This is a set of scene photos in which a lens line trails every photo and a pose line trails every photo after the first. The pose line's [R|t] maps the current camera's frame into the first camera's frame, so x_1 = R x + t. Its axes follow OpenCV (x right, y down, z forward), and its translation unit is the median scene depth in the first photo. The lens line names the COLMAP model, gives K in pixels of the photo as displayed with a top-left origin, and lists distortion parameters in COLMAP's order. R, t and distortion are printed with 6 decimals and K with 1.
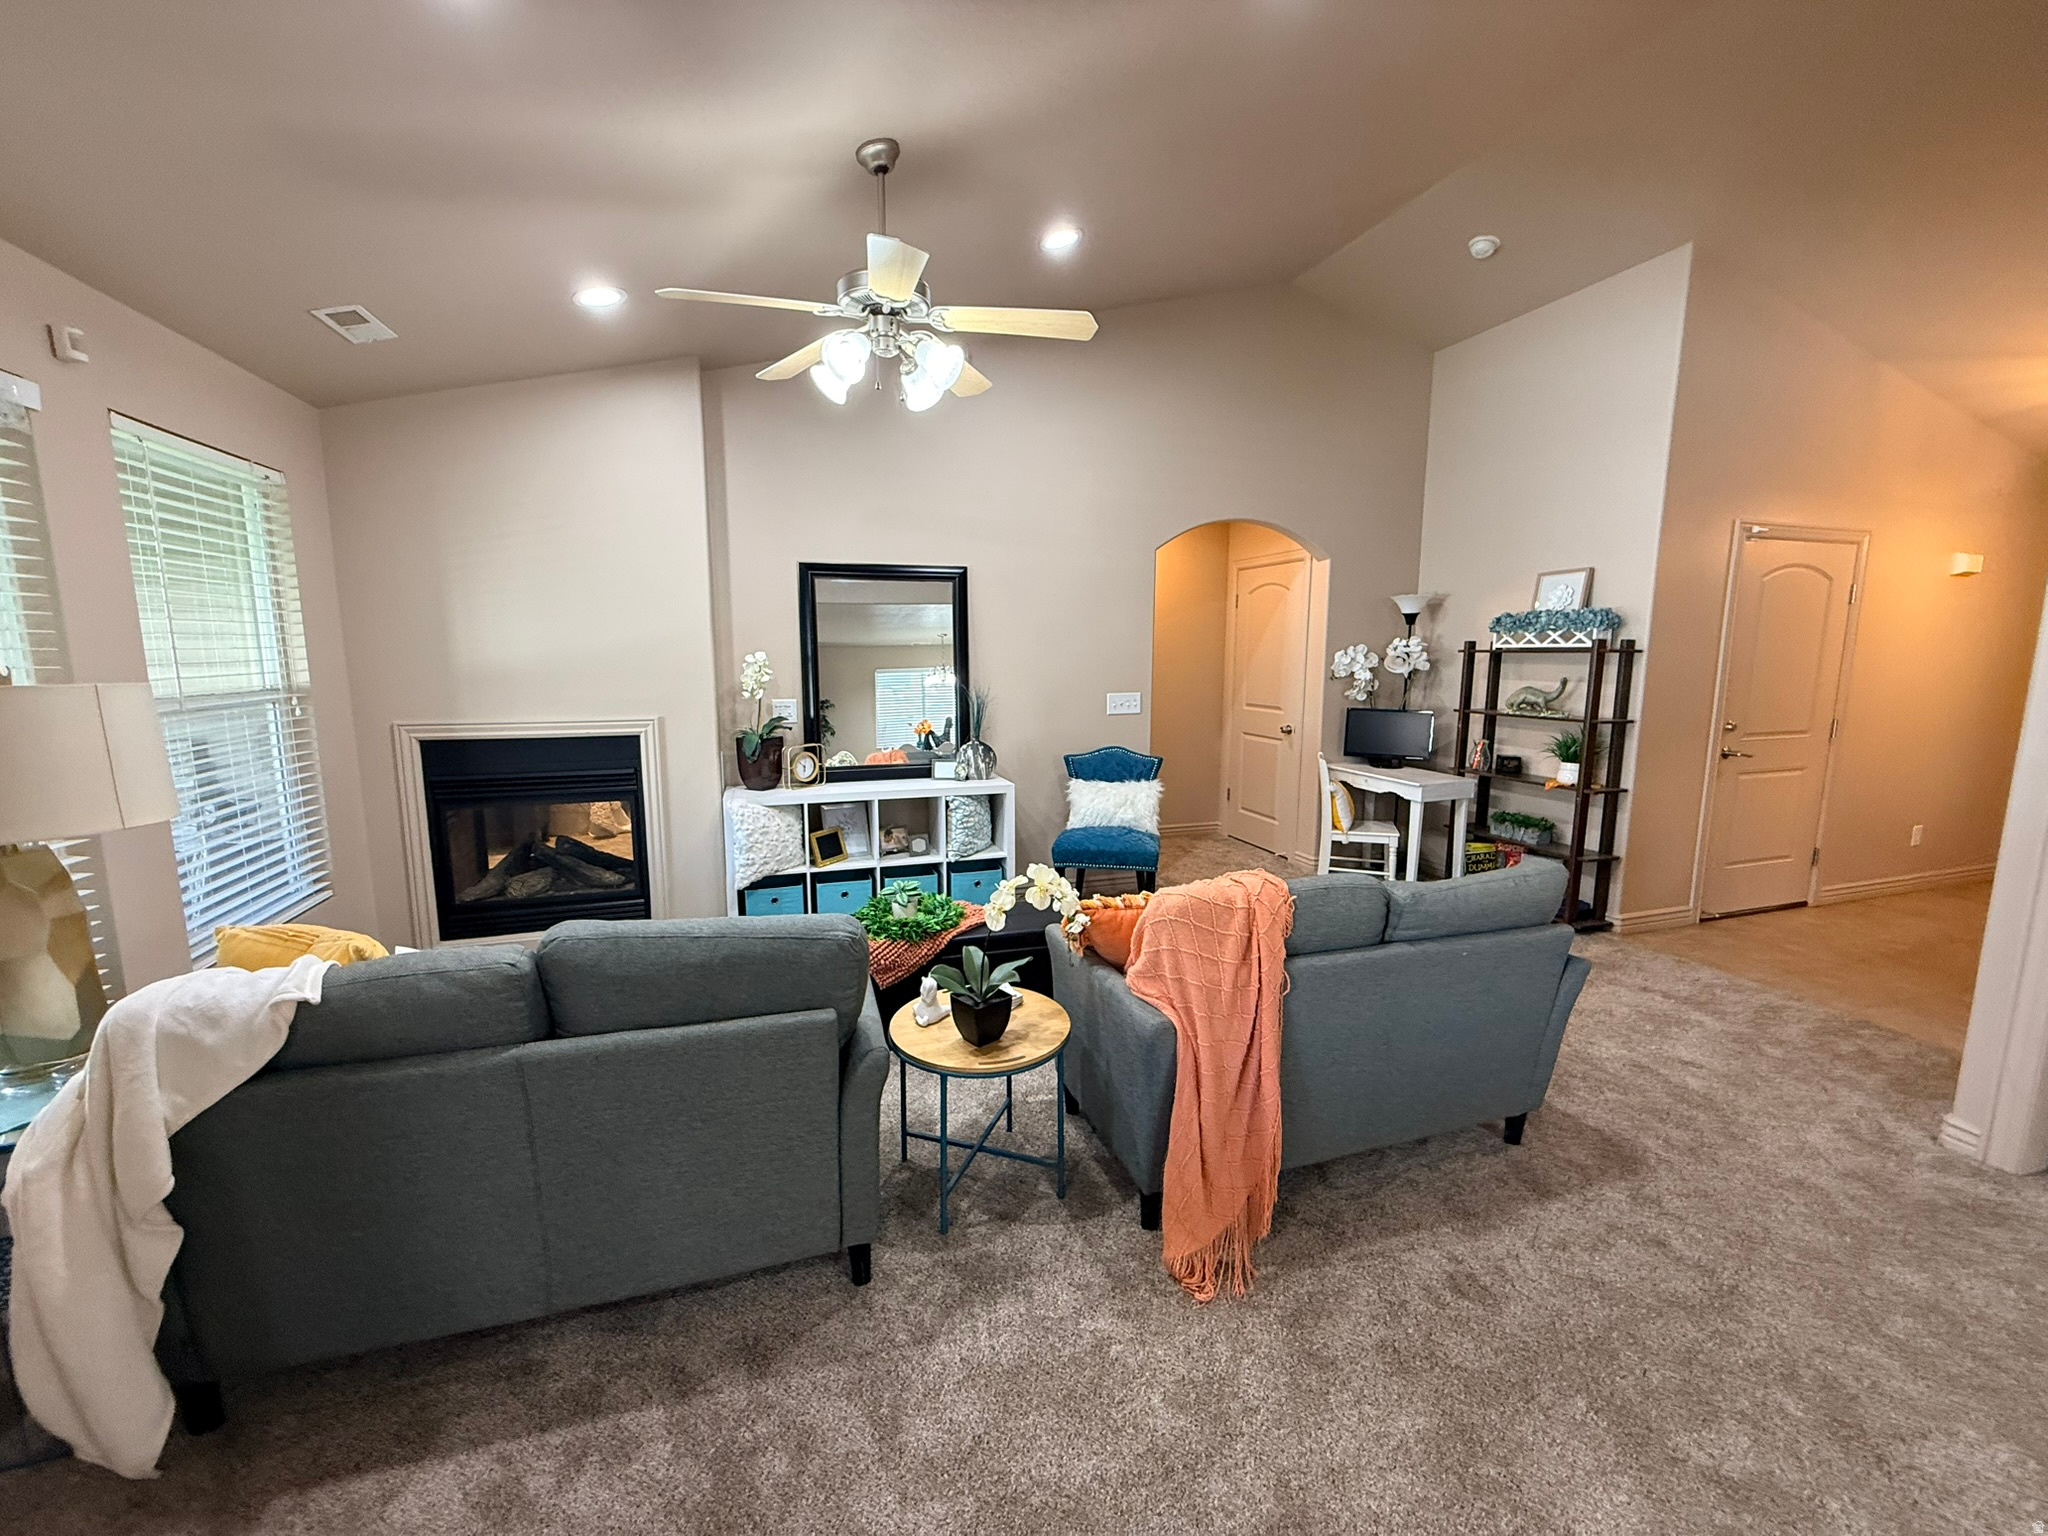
lens RADIAL K [[813.4, 0, 1021.1], [0, 813.4, 769.7], [0, 0, 1]] dist [-0.001896, -0.000285]
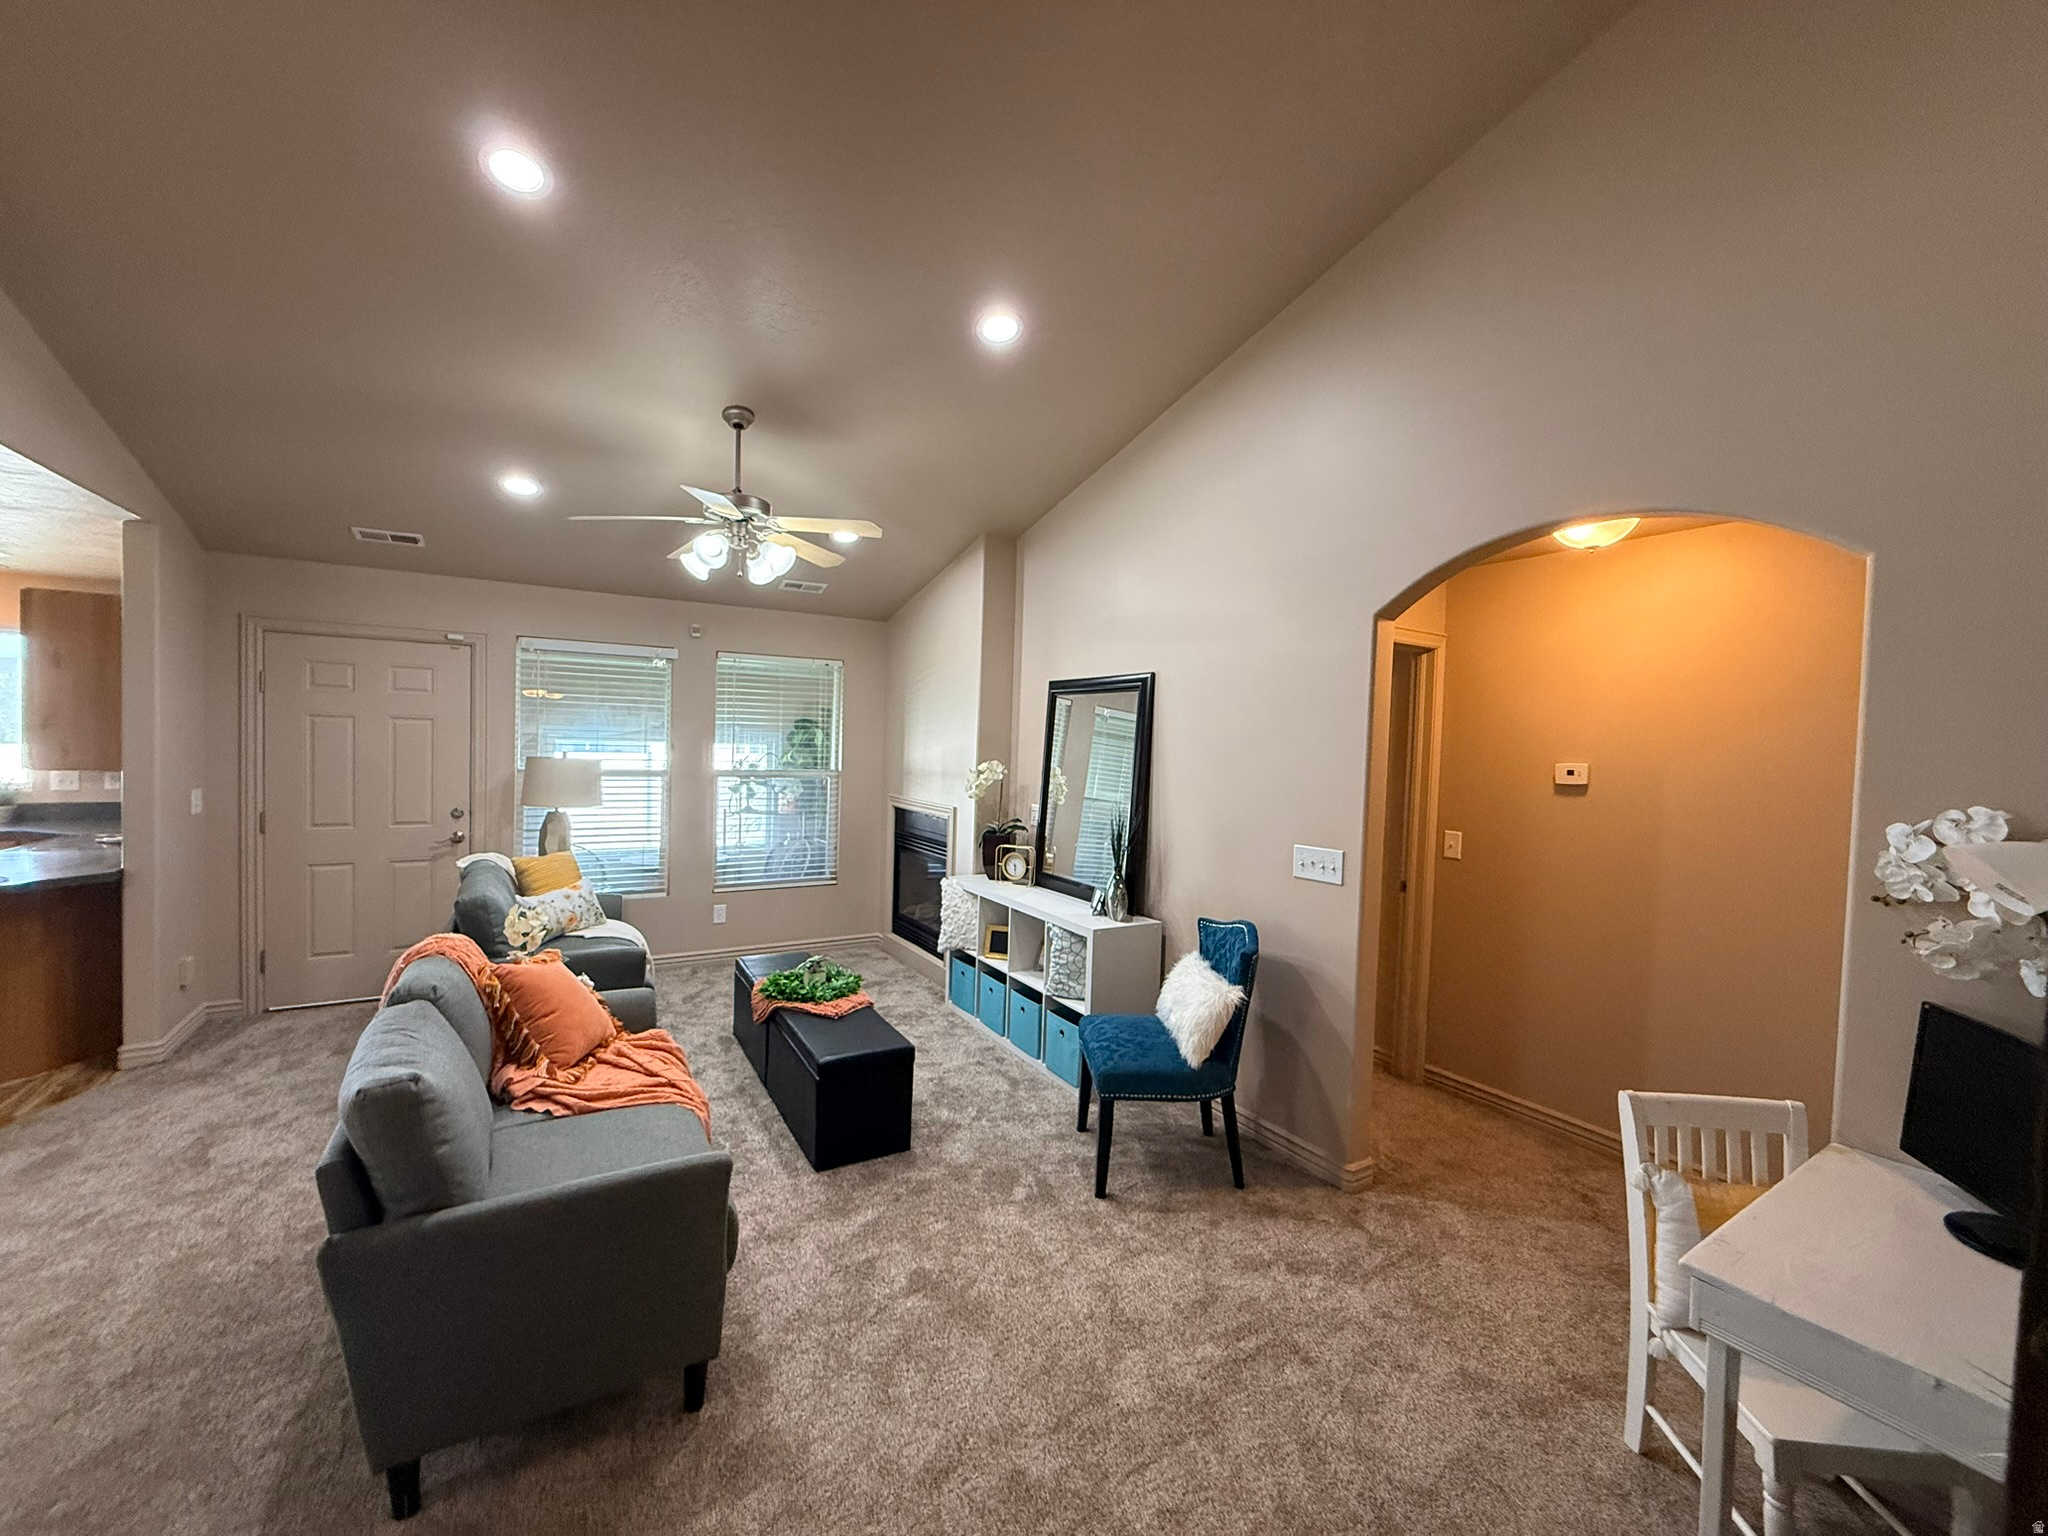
lens RADIAL K [[813.4, 0, 1021.1], [0, 813.4, 769.7], [0, 0, 1]] dist [-0.001896, -0.000285]
pose [[0.252031, 0.041217, -0.966841, 0.778926], [-0.167471, 0.985876, -0.001627, -0.130361], [0.953118, 0.162328, 0.255374, 0.696948]]
